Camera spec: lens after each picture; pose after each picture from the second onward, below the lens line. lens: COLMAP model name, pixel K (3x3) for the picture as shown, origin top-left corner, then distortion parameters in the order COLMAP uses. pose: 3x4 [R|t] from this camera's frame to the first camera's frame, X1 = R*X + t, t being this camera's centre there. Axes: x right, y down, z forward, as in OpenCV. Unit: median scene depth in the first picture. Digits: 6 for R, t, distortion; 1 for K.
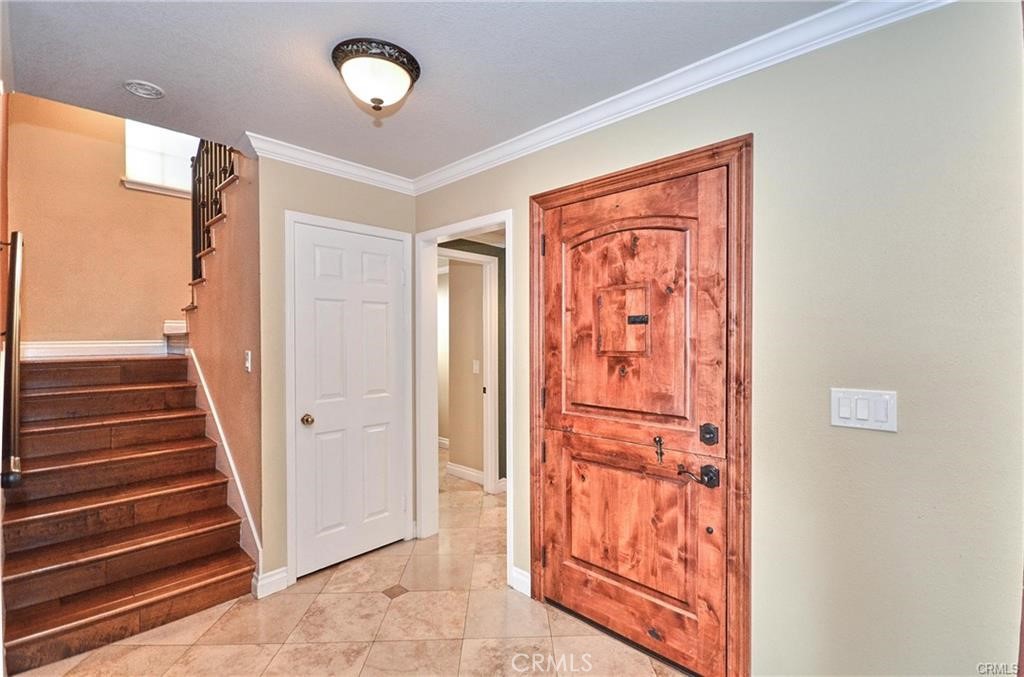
lens RADIAL K [[457.2, 0, 522.4], [0, 457.2, 341.5], [0, 0, 1]] dist [-0.000348, -0.007356]
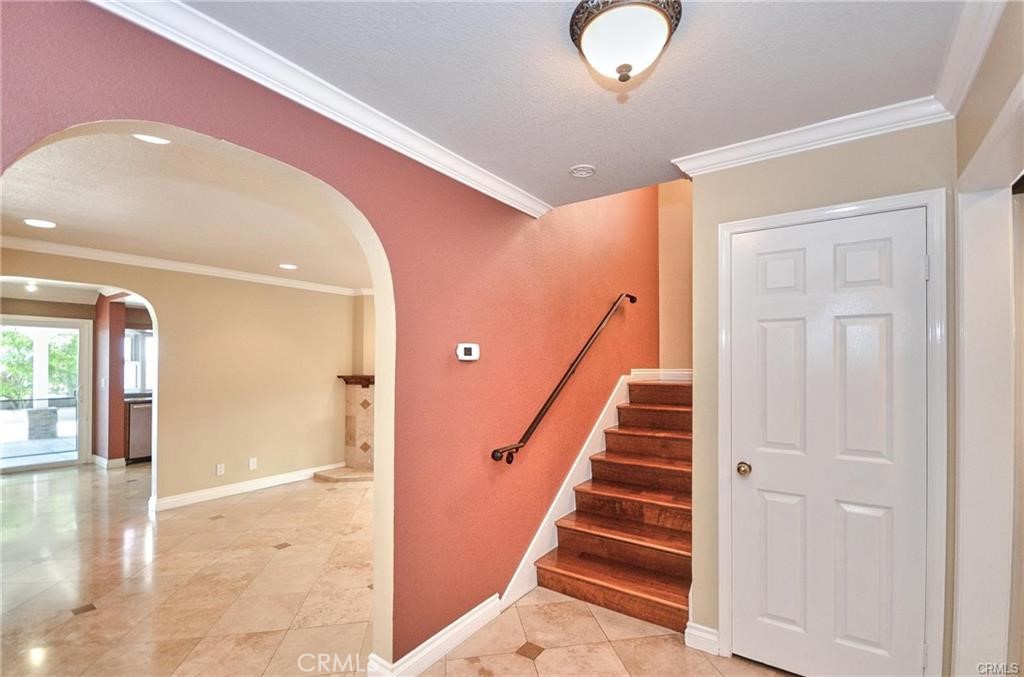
lens RADIAL K [[453.5, 0, 524.7], [0, 453.5, 360.4], [0, 0, 1]] dist [0.000794, -0.000741]
pose [[0.152490, -0.006093, -0.988286, 0.352272], [-0.012043, 0.999895, -0.008023, -0.016434], [0.988232, 0.013125, 0.152400, 0.602928]]
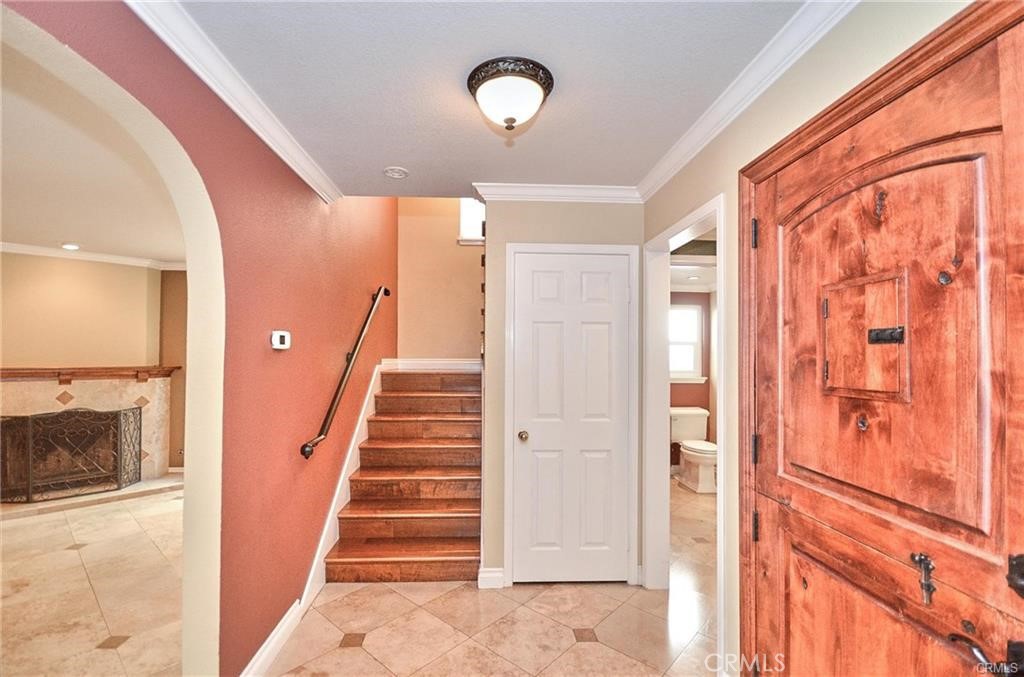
lens RADIAL K [[454.7, 0, 497.1], [0, 454.7, 349.0], [0, 0, 1]] dist [0.014873, -0.013167]
pose [[0.709364, -0.003087, -0.704836, 0.296997], [-0.015282, 0.999688, -0.019758, -0.011867], [0.704677, 0.024787, 0.709095, 0.246587]]
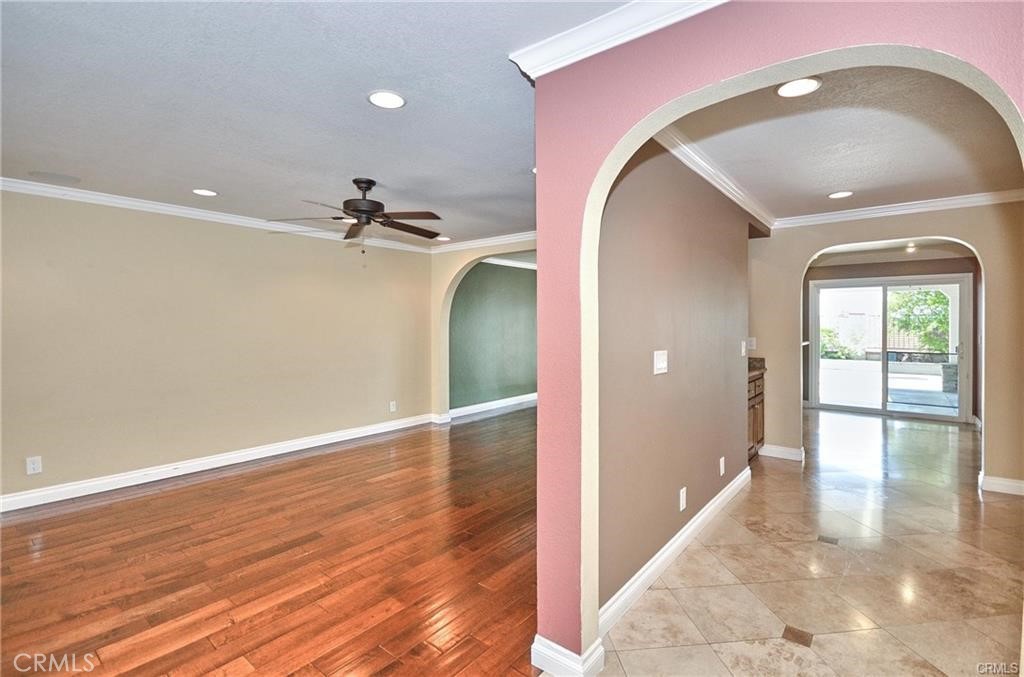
lens RADIAL K [[464.6, 0, 525.3], [0, 464.6, 327.8], [0, 0, 1]] dist [0.003452, -0.000024]
pose [[-0.997021, 0.004719, -0.076991, -0.040120], [0.003119, 0.999777, 0.020880, 0.000989], [0.077072, 0.020578, -0.996813, 0.926056]]
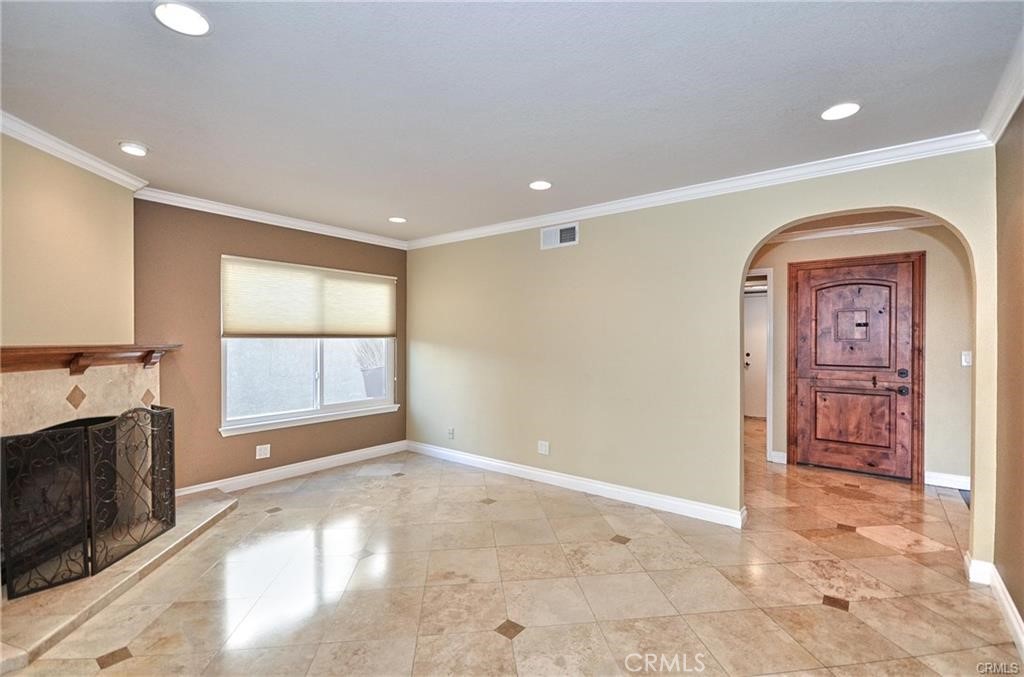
lens RADIAL K [[456.1, 0, 517.4], [0, 456.1, 341.1], [0, 0, 1]] dist [-0.000541, -0.000788]
pose [[0.996301, 0.005683, 0.085749, -1.547069], [-0.005019, 0.999956, -0.007956, 0.055398], [-0.085790, 0.007496, 0.996285, -1.028887]]
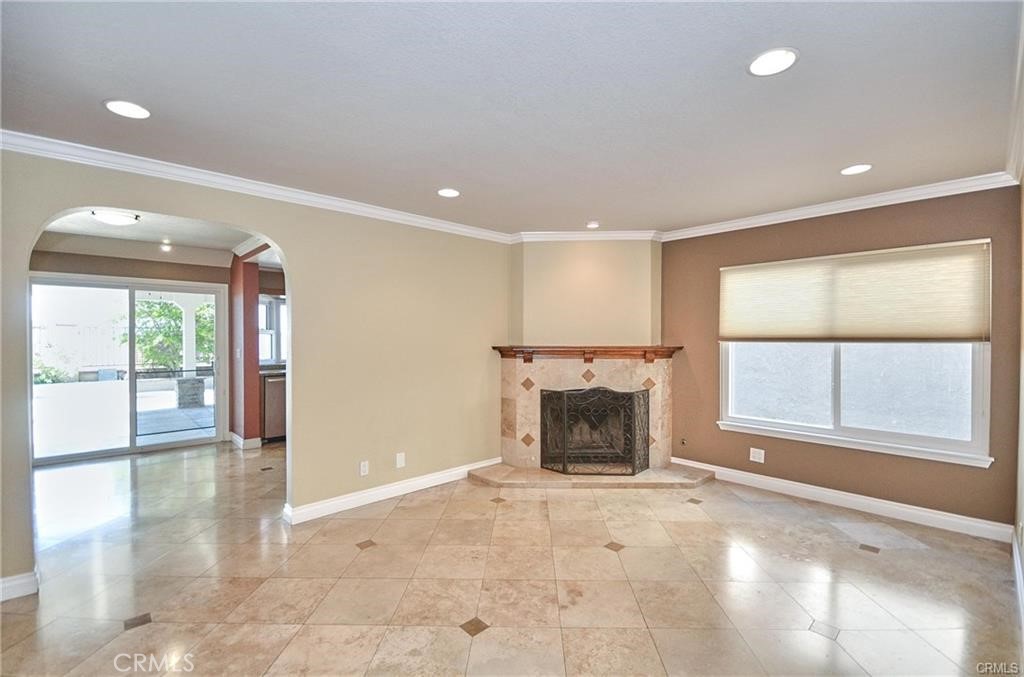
lens RADIAL K [[448.6, 0, 519.5], [0, 448.6, 340.9], [0, 0, 1]] dist [-0.004939, -0.000812]
pose [[-0.055181, 0.013818, -0.998381, -0.469533], [-0.010839, 0.999837, 0.014438, 0.010260], [0.998418, 0.011619, -0.055022, 0.123400]]
